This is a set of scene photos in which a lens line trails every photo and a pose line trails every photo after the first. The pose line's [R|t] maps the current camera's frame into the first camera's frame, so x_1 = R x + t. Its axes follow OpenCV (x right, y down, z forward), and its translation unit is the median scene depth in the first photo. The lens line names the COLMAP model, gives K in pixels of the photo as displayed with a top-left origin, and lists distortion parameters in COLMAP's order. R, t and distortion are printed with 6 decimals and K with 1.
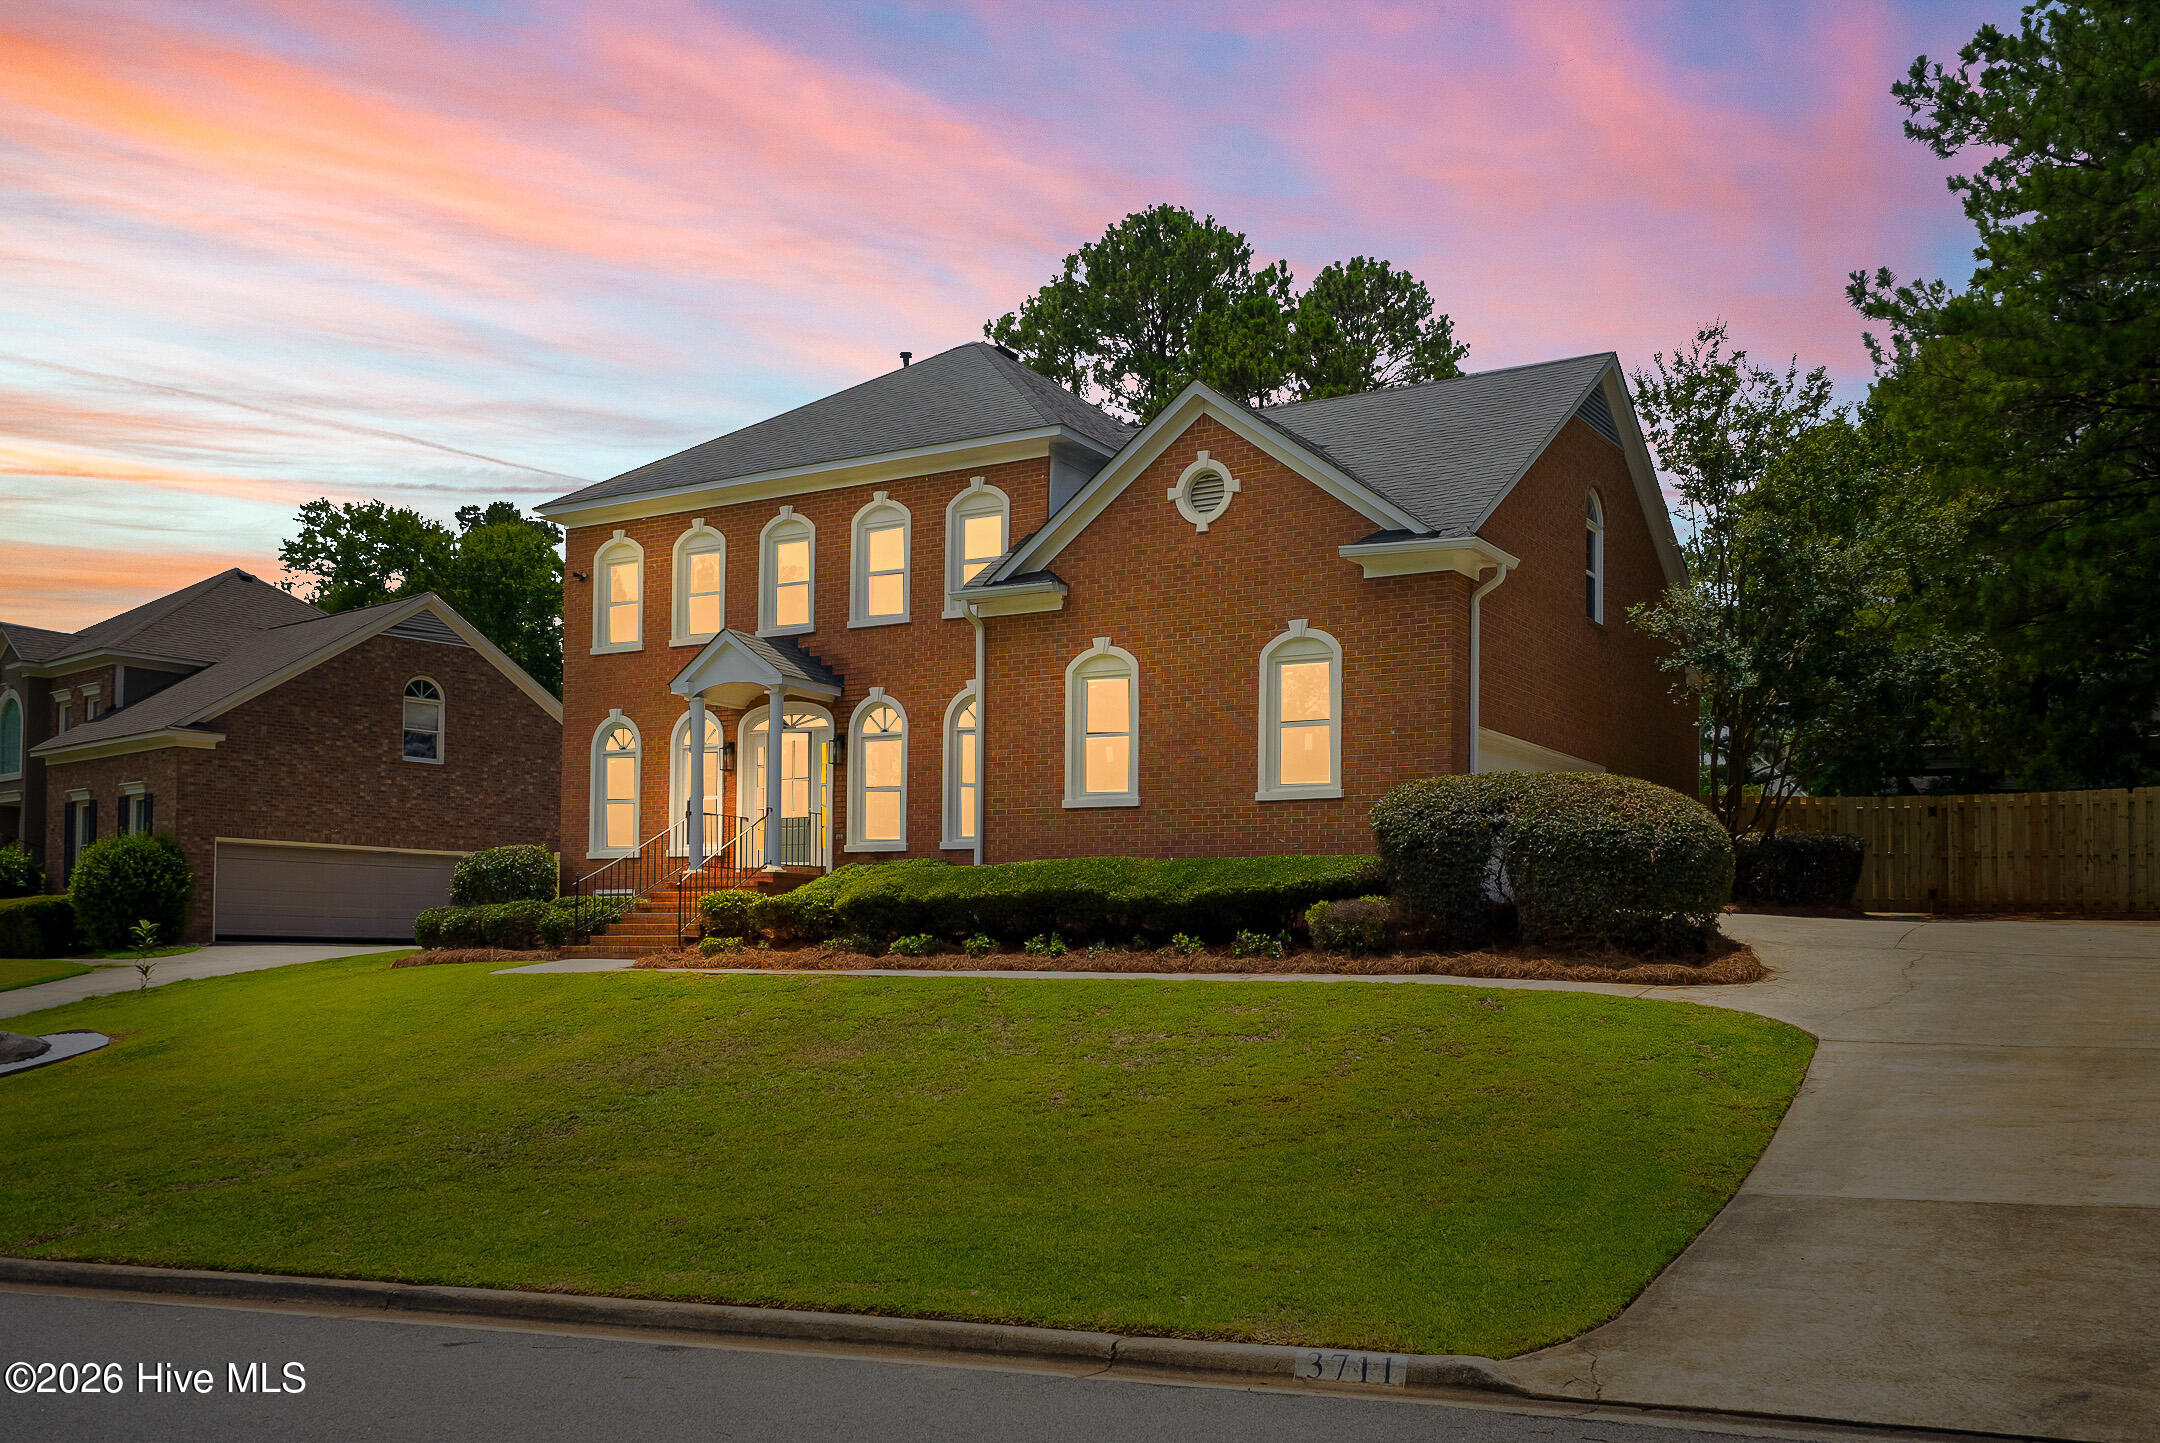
lens RADIAL K [[1919.7, 0, 1078.3], [0, 1919.7, 721.6], [0, 0, 1]] dist [0.011137, 0.007705]
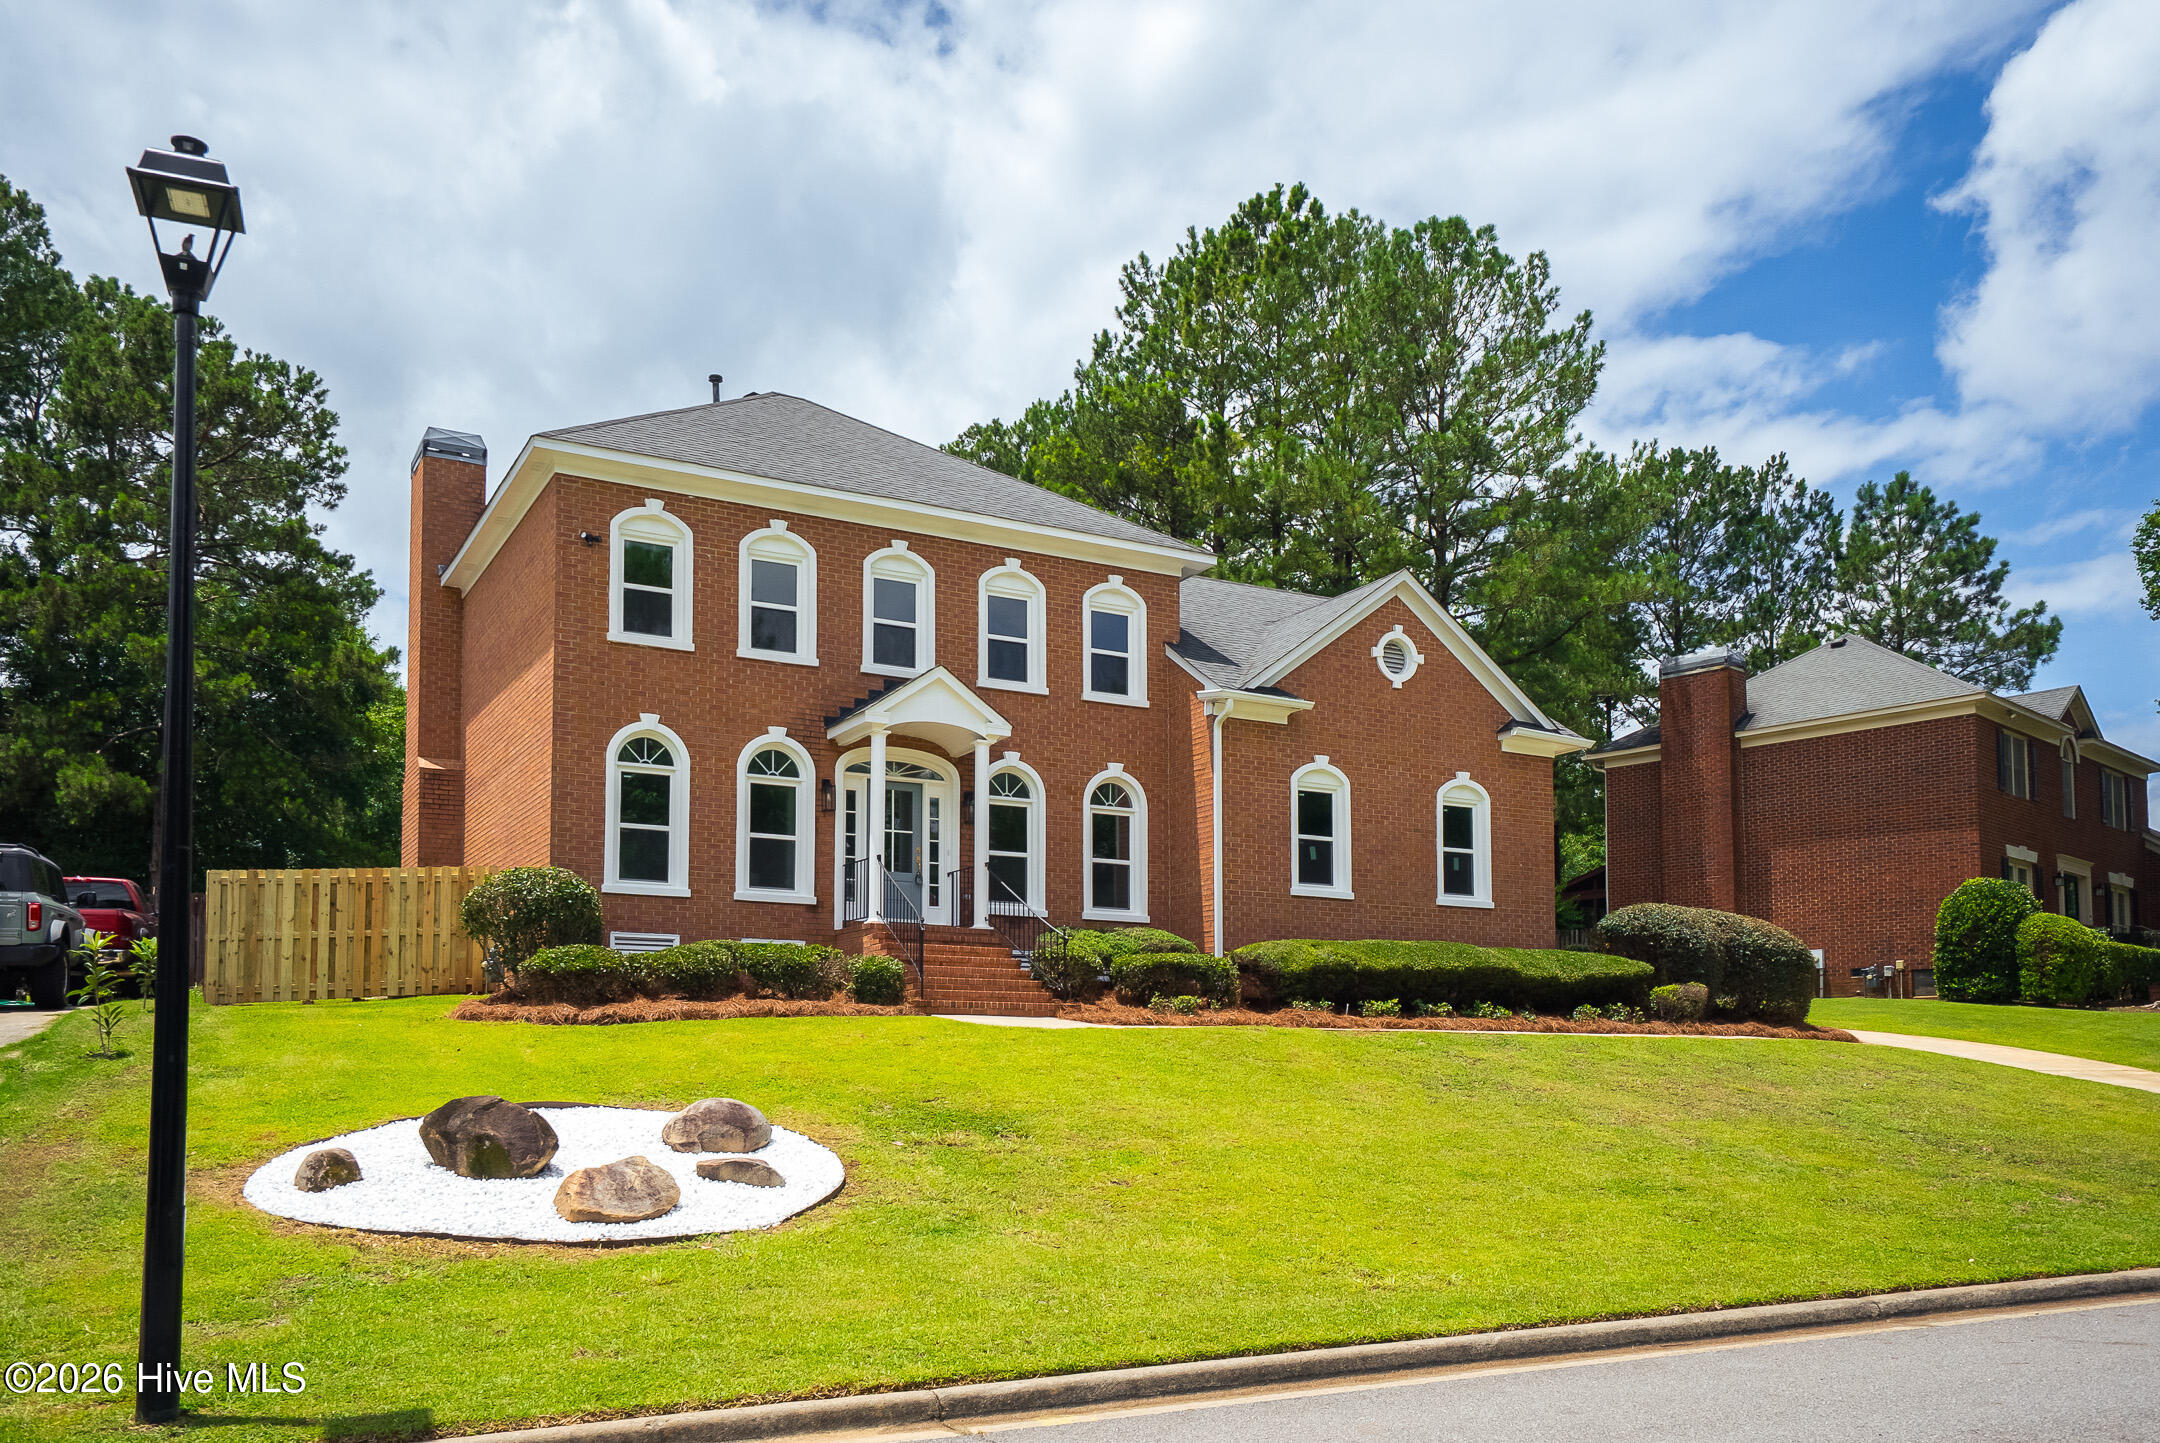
lens RADIAL K [[1709.6, 0, 1080.2], [0, 1709.6, 727.9], [0, 0, 1]] dist [0.016747, 0.002336]
pose [[0.500687, 0.154608, 0.851710, -1.005468], [-0.116320, 0.987013, -0.110790, 0.078687], [-0.857778, -0.043600, 0.512168, 0.587679]]
